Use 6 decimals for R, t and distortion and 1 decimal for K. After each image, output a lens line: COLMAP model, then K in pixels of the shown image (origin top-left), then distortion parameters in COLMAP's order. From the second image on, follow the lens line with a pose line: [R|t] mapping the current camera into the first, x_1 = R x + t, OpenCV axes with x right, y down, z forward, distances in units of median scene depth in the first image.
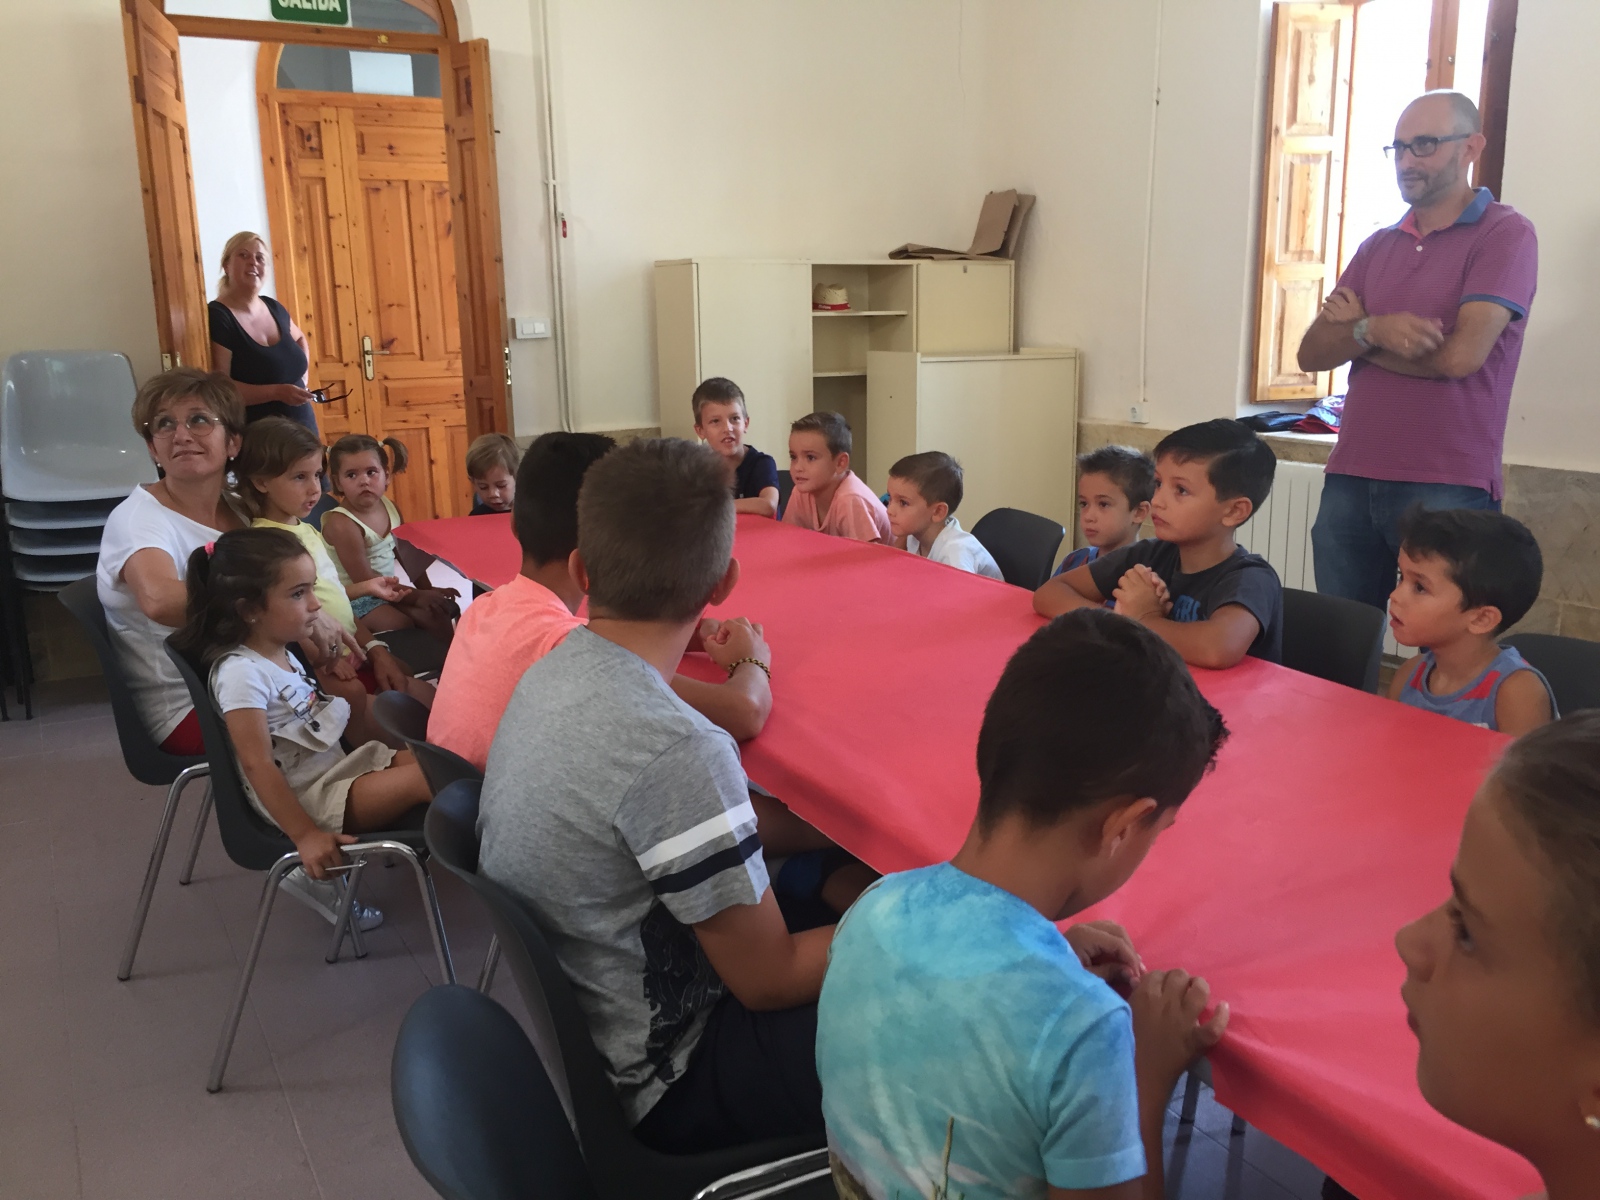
lens RADIAL K [[1380.7, 0, 800.0], [0, 1380.7, 600.0], [0, 0, 1]] dist [0.085088, -0.111931]
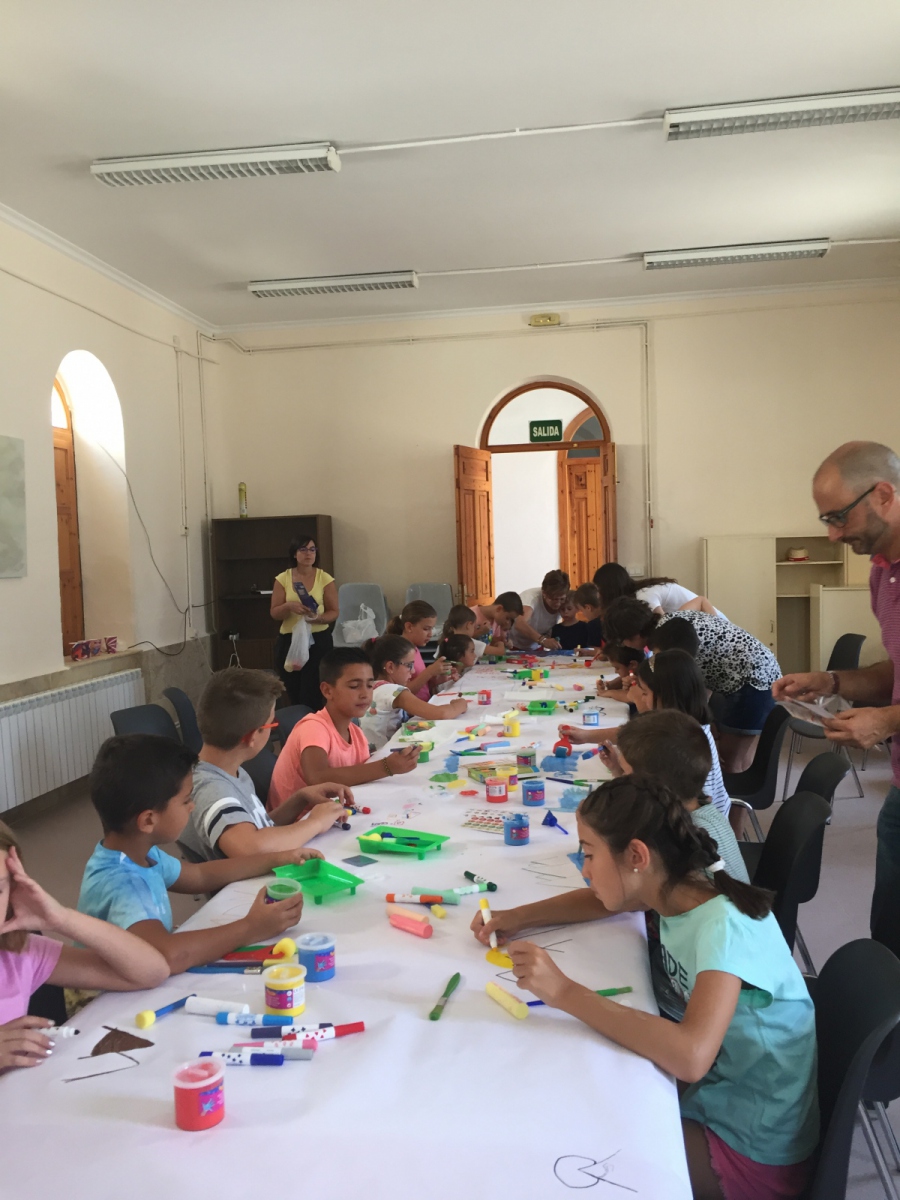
lens RADIAL K [[1035.5, 0, 450.0], [0, 1035.5, 600.0], [0, 0, 1]] dist [0.085088, -0.111931]
pose [[0.790925, 0.020396, -0.611573, 0.505660], [-0.108831, 0.988199, -0.107791, 0.038326], [0.602157, 0.151812, 0.783811, -0.340817]]
